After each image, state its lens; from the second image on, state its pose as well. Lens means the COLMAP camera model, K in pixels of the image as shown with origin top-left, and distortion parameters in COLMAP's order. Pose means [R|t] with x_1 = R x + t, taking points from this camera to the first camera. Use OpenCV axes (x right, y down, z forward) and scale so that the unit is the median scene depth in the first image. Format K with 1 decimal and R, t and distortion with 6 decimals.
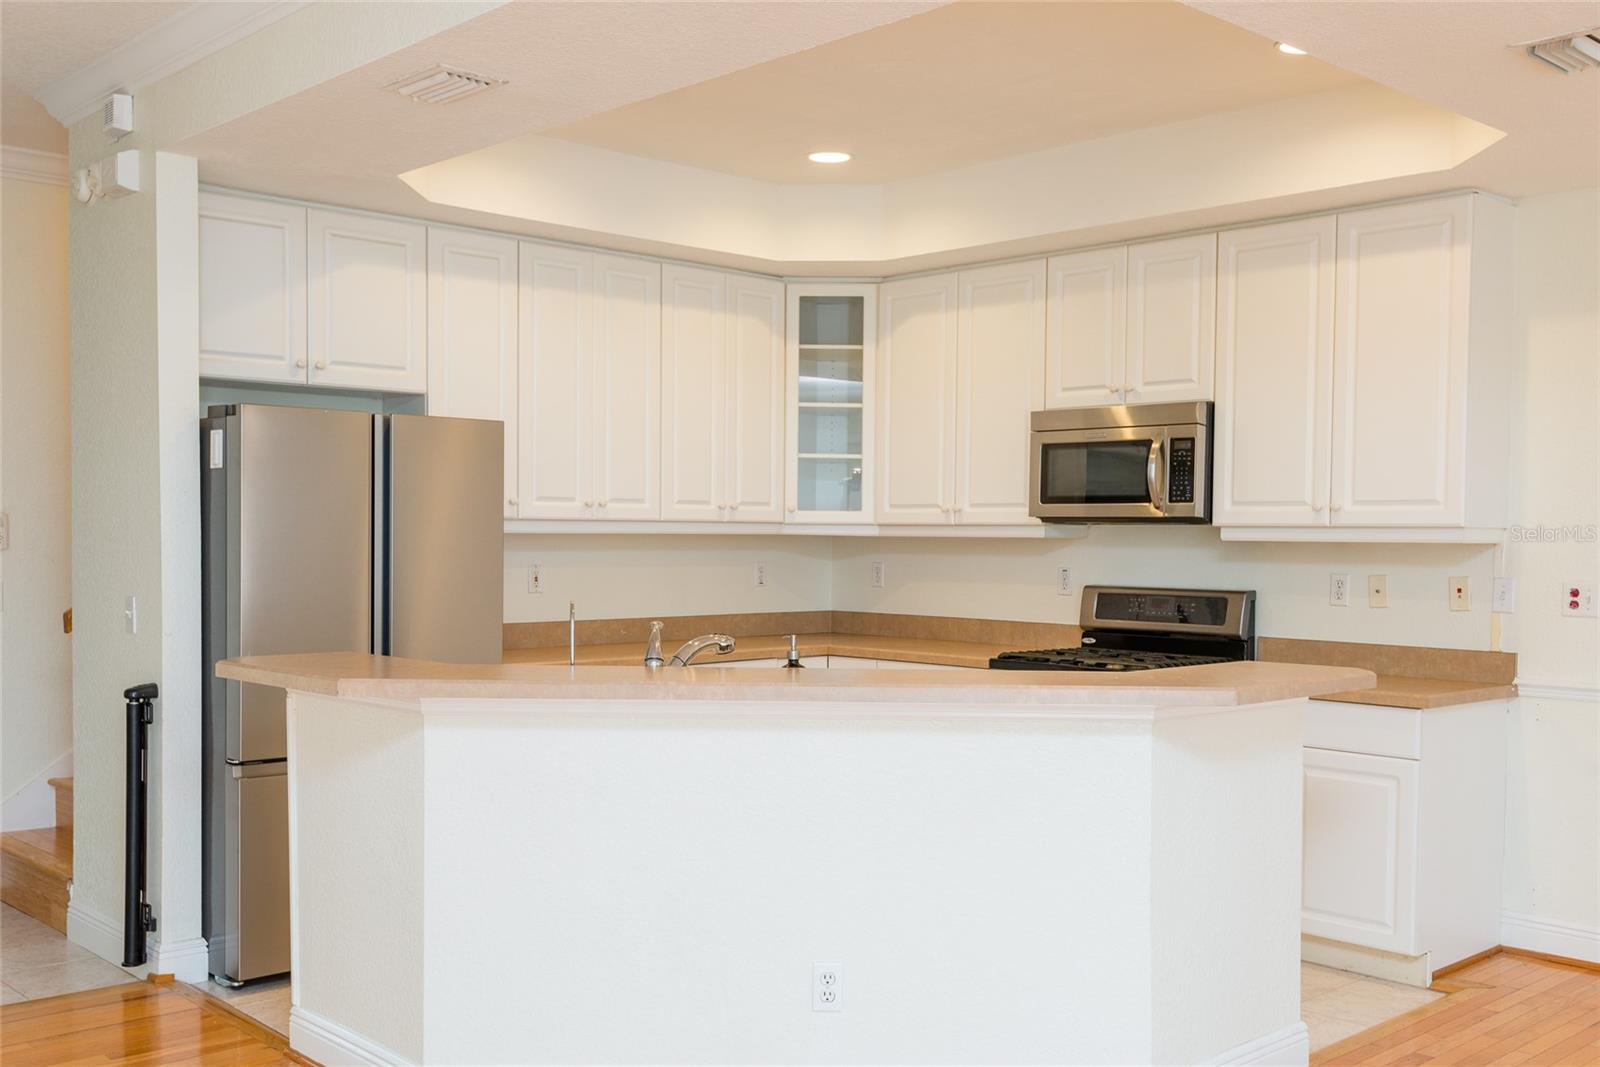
lens RADIAL K [[1593.6, 0, 799.3], [0, 1593.6, 535.1], [0, 0, 1]] dist [0.007406, 0.000000]
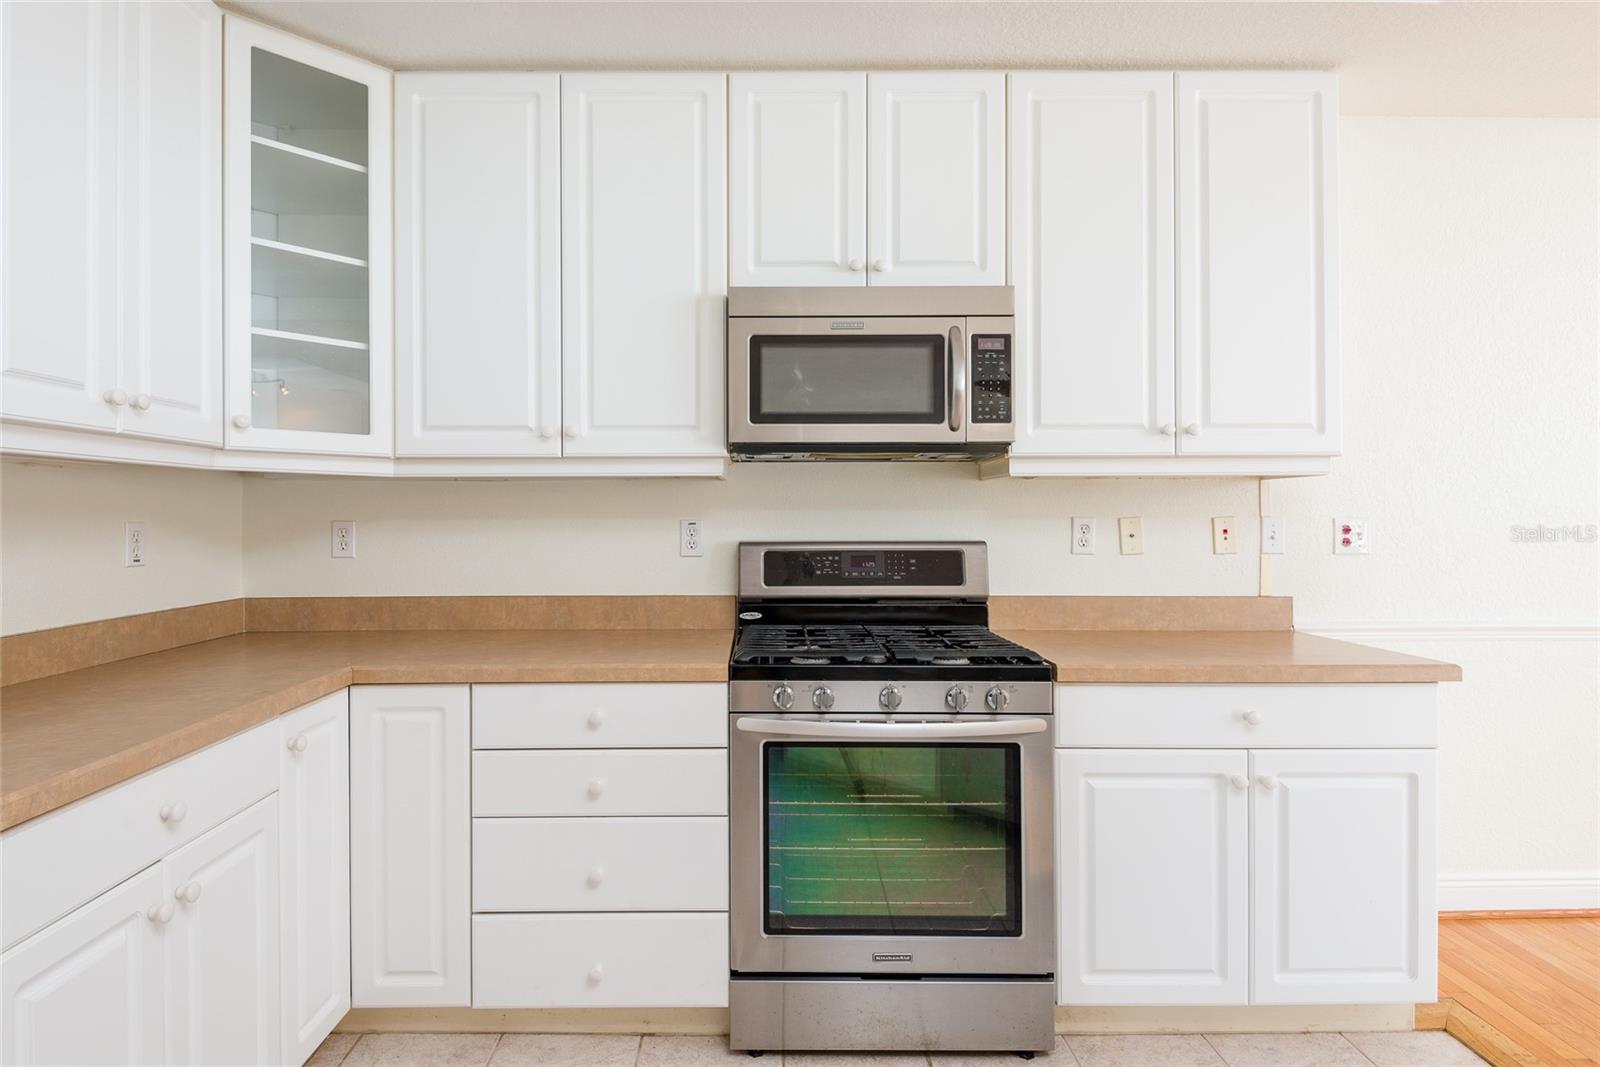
lens RADIAL K [[857.5, 0, 755.2], [0, 857.5, 505.3], [0, 0, 1]] dist [0.024311, -0.000346]
pose [[0.681707, 0.000616, 0.731625, -0.115631], [0.010382, 0.999891, -0.010516, 0.019377], [-0.731552, 0.014764, 0.681626, 0.754509]]
